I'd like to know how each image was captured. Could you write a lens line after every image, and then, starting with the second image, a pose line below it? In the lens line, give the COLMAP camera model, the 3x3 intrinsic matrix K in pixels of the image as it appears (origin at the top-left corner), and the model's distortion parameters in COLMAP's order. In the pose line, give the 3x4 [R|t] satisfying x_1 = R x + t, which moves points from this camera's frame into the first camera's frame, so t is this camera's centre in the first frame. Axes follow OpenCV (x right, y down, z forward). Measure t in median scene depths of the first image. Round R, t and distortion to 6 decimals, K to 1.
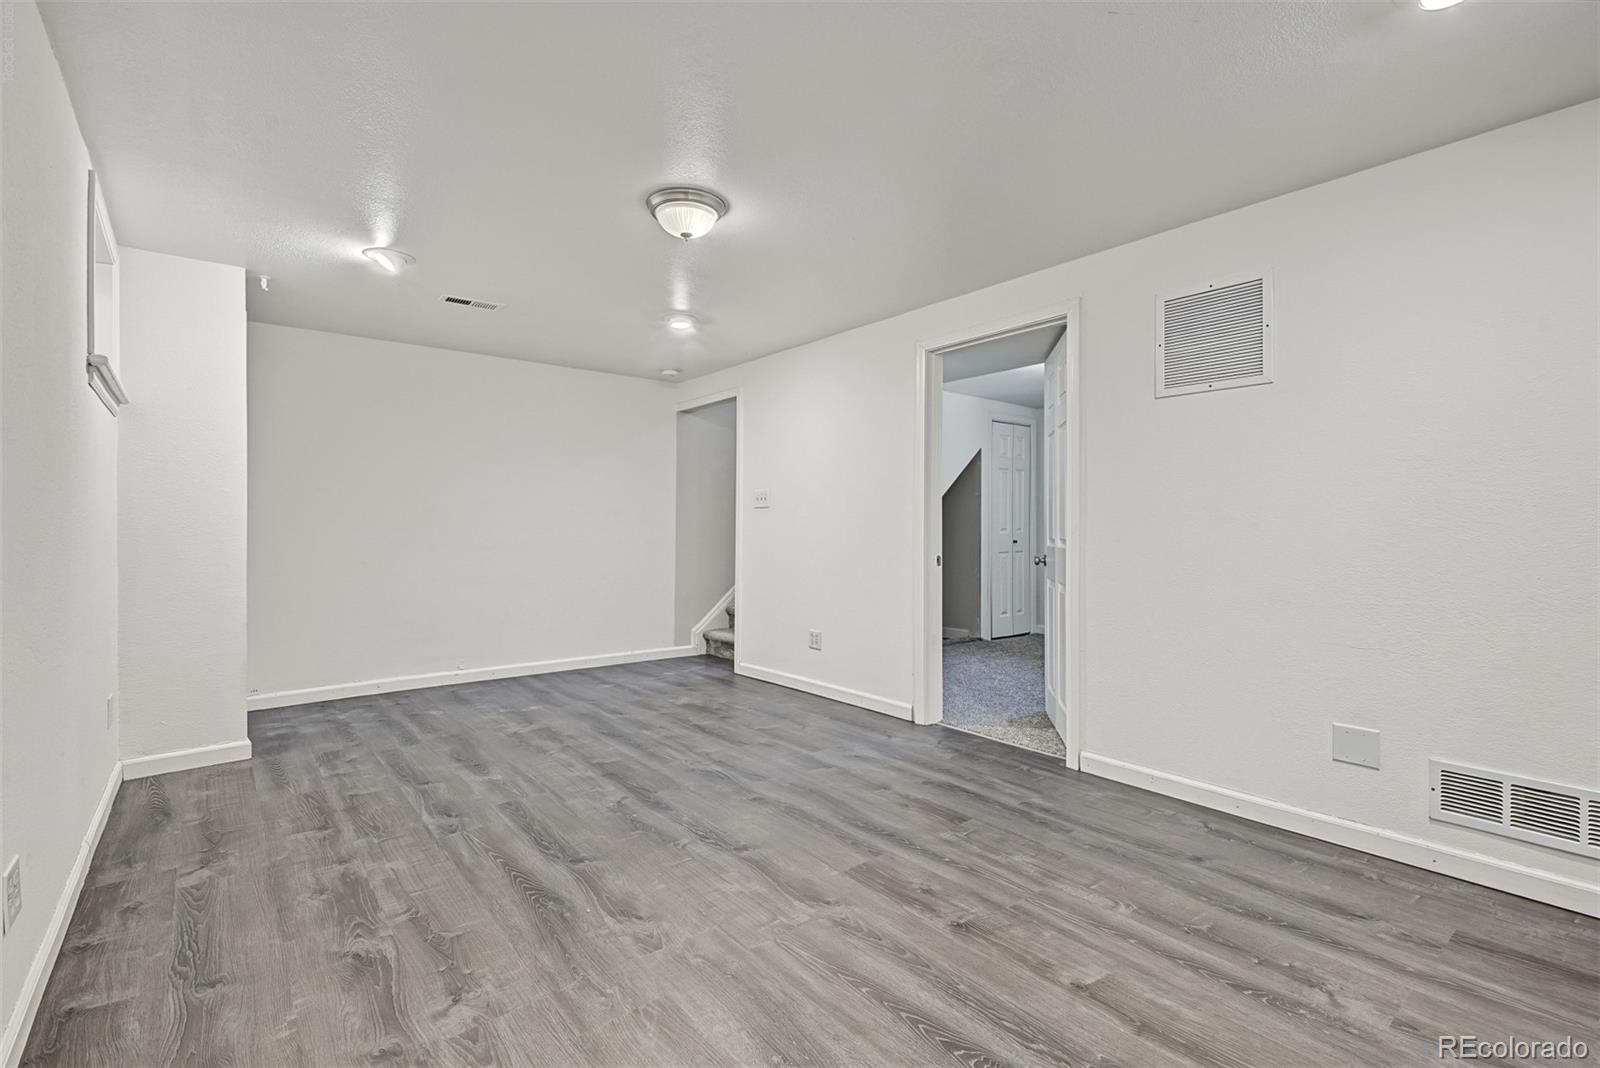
lens RADIAL K [[745.9, 0, 798.0], [0, 745.9, 532.7], [0, 0, 1]] dist [0.020104, -0.004473]
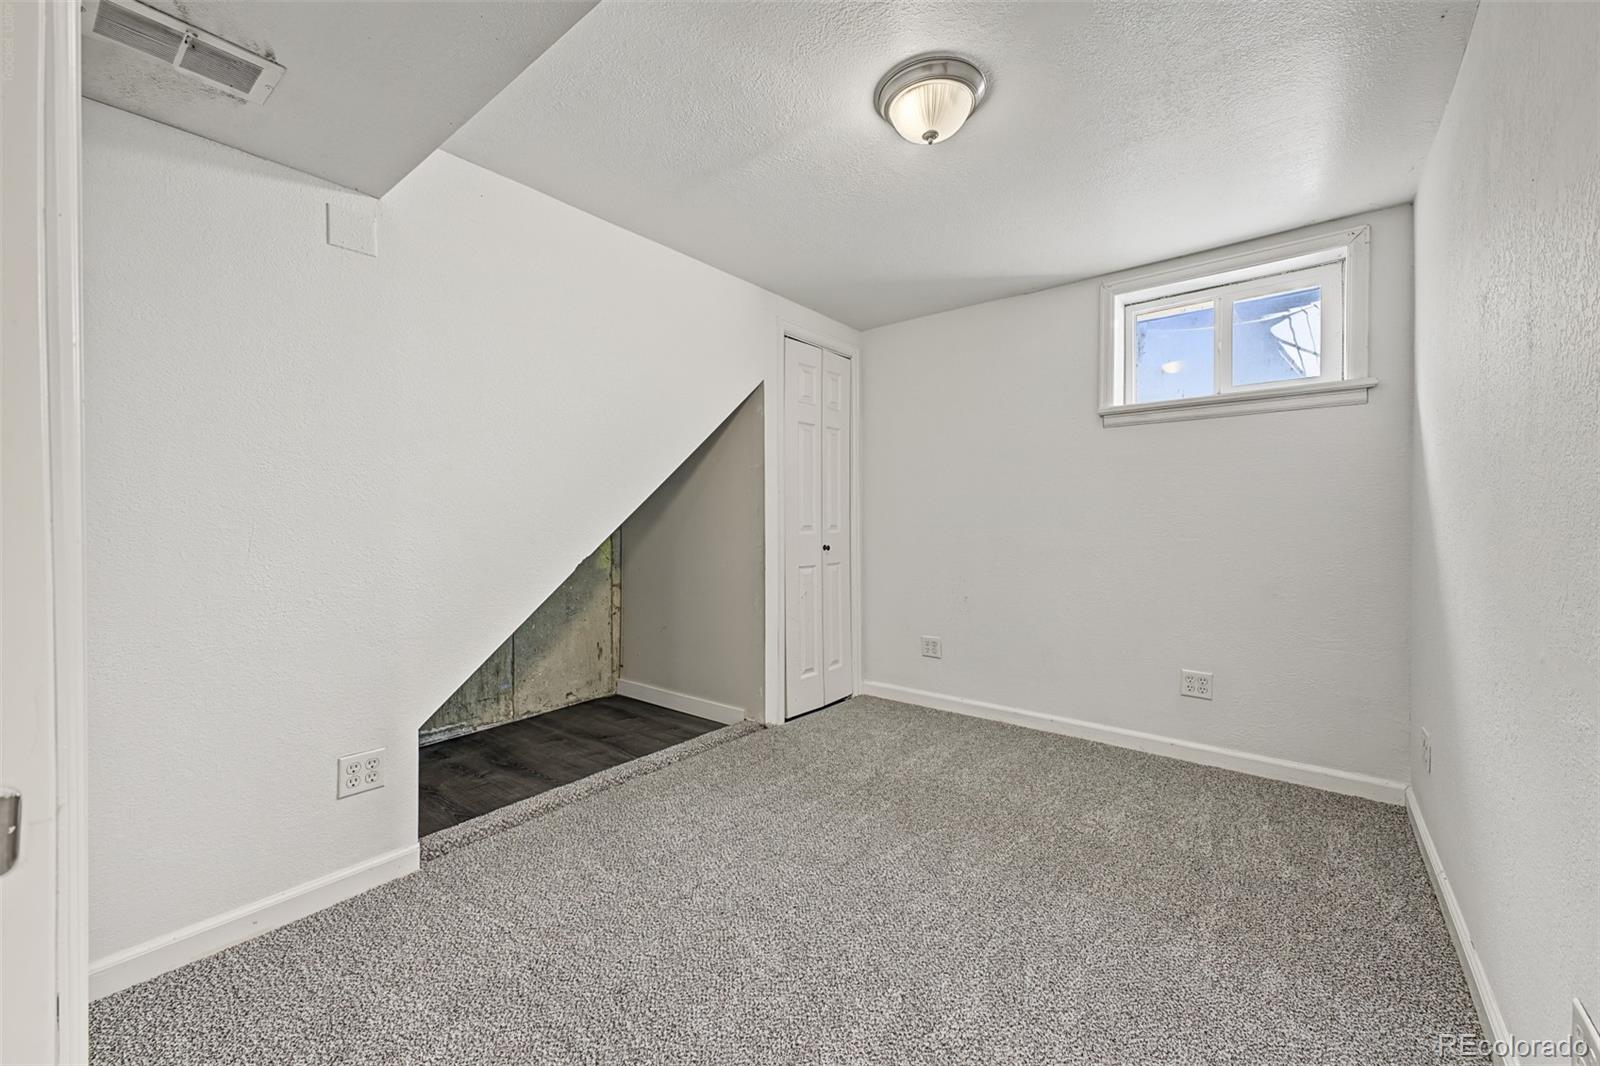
lens RADIAL K [[639.1, 0, 800.1], [0, 639.1, 527.3], [0, 0, 1]] dist [0.017200, -0.002883]
pose [[0.978001, -0.003891, 0.208565, 0.169199], [0.004793, 0.999981, -0.003820, -0.002661], [-0.208547, 0.004736, 0.978001, 0.522941]]
